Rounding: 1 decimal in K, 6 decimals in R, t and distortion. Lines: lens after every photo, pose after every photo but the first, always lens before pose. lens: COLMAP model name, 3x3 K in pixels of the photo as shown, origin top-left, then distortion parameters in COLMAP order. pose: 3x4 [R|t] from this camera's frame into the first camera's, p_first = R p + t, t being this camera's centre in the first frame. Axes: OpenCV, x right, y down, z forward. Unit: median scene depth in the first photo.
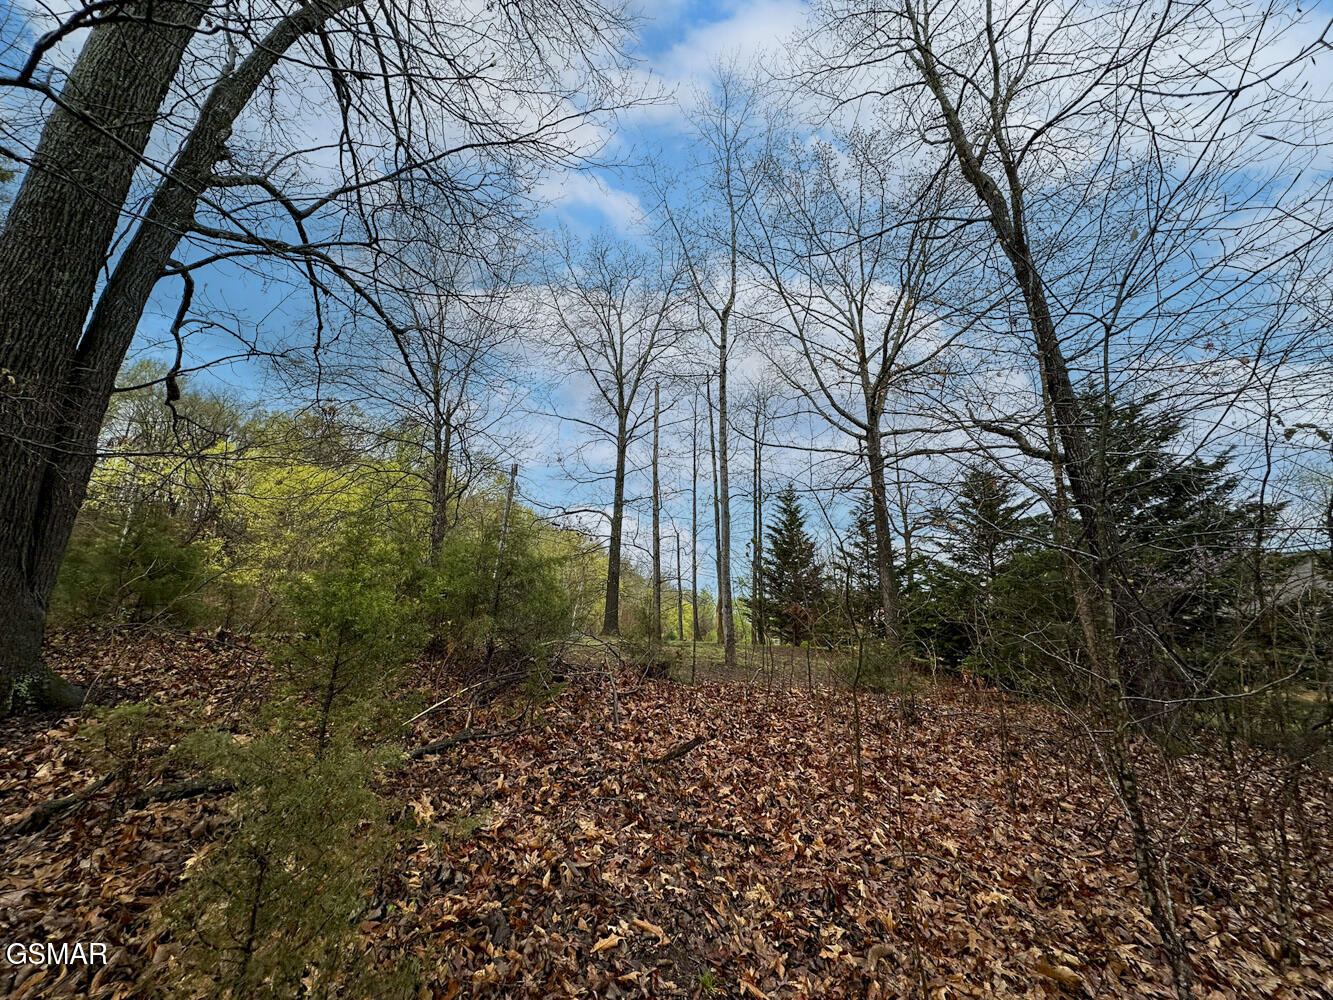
lens RADIAL K [[536.7, 0, 664.8], [0, 536.7, 505.3], [0, 0, 1]] dist [-0.001615, -0.000043]
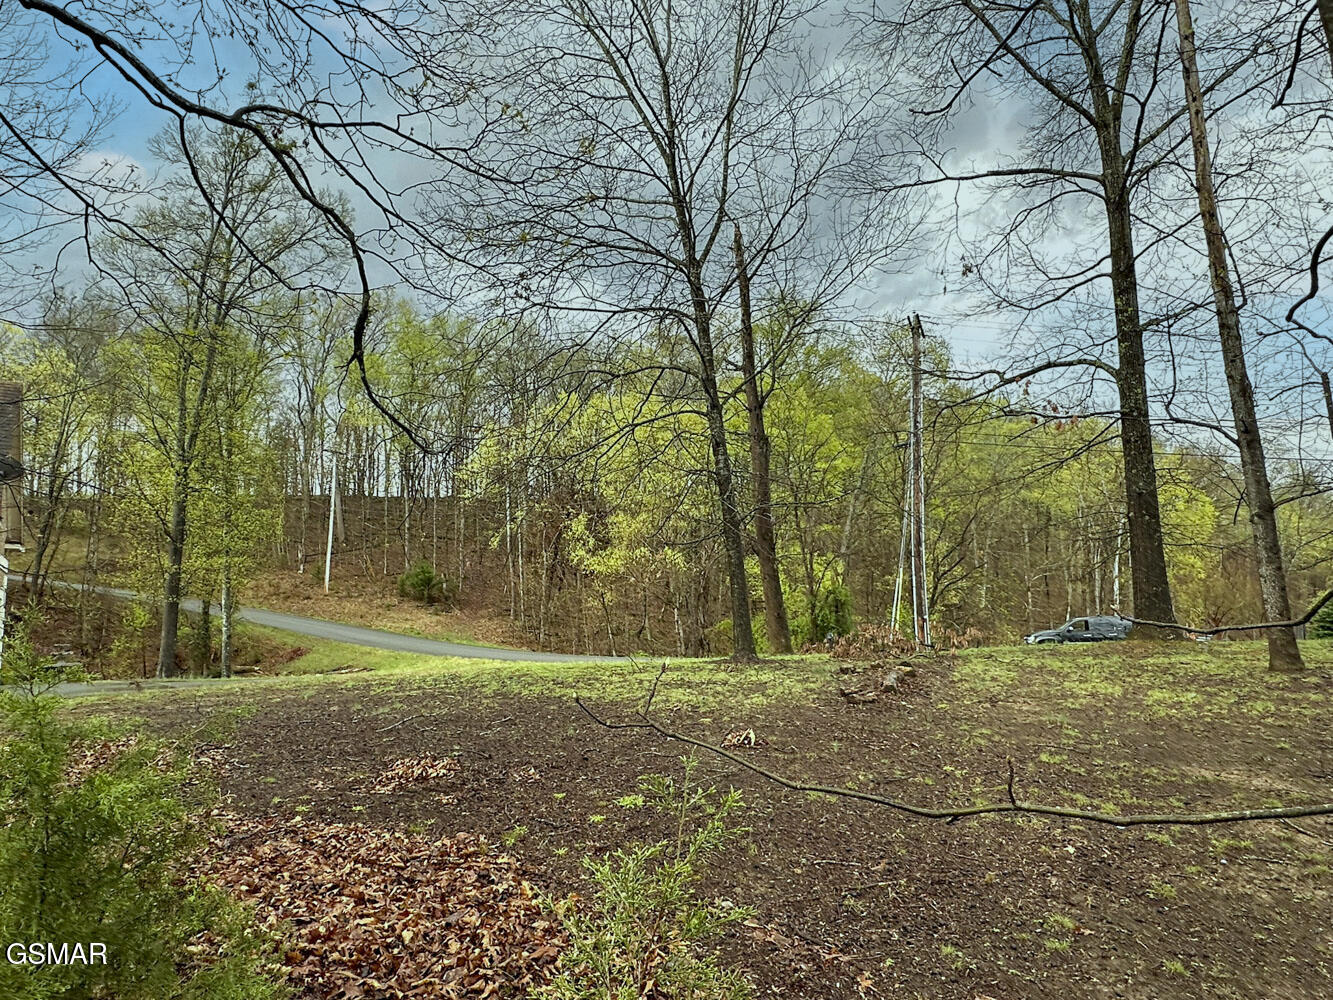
lens RADIAL K [[808.0, 0, 666.8], [0, 808.0, 503.3], [0, 0, 1]] dist [0.003535, 0.001387]
pose [[0.782618, -0.129912, -0.608796, -0.001710], [0.198466, 0.979017, 0.046217, 0.025627], [0.590018, -0.156996, 0.791979, 0.240627]]
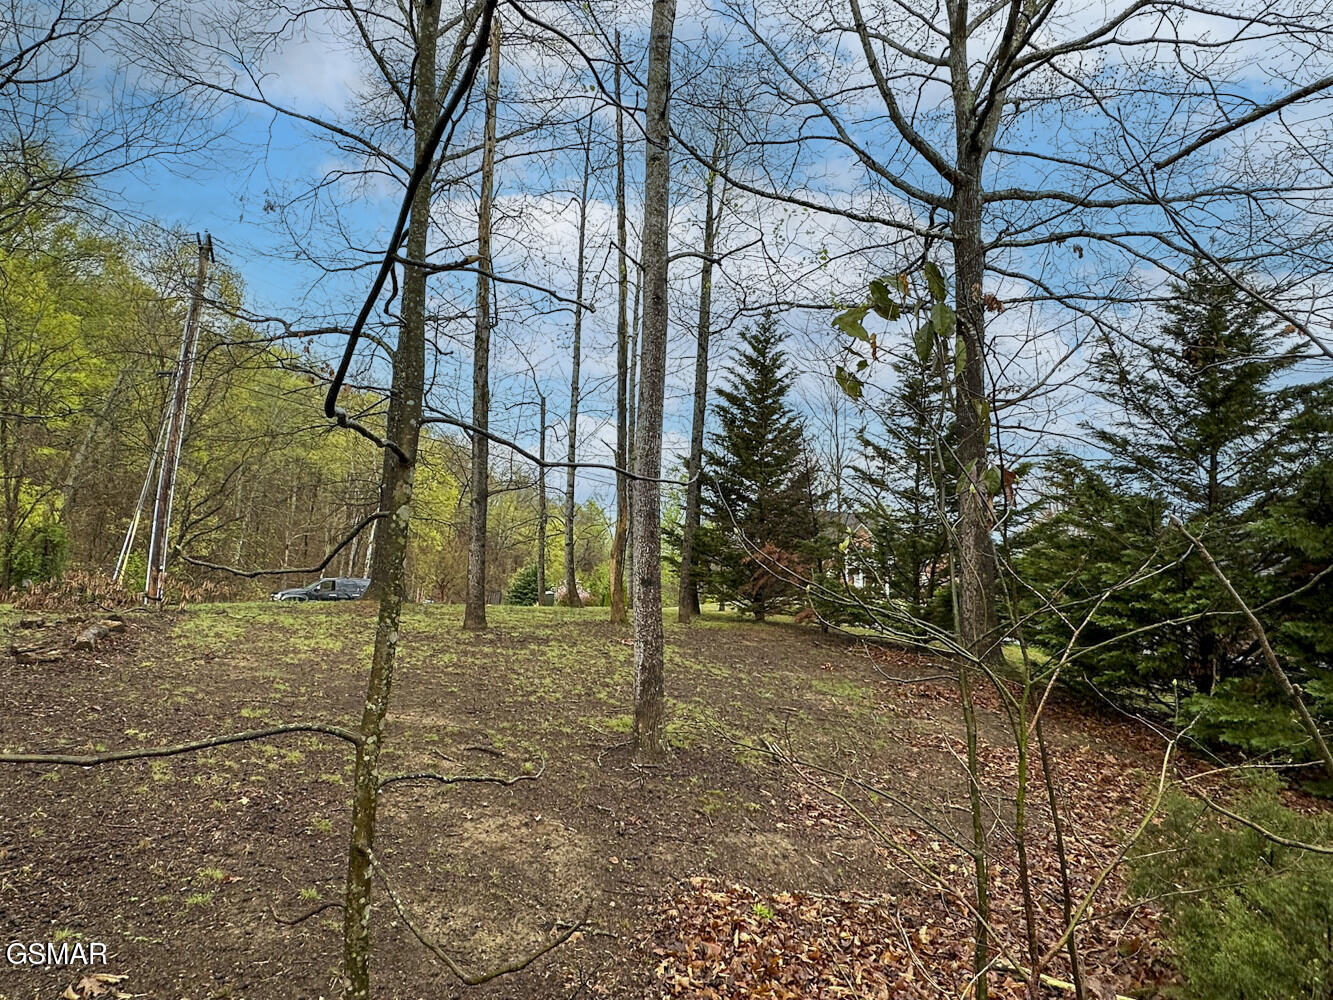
lens RADIAL K [[808.0, 0, 666.2], [0, 808.0, 498.5], [0, 0, 1]] dist [0.003535, 0.001387]
pose [[0.985653, 0.033660, 0.165395, 0.018230], [-0.058774, 0.987032, 0.149378, 0.029103], [-0.158222, -0.156956, 0.974849, 0.244717]]
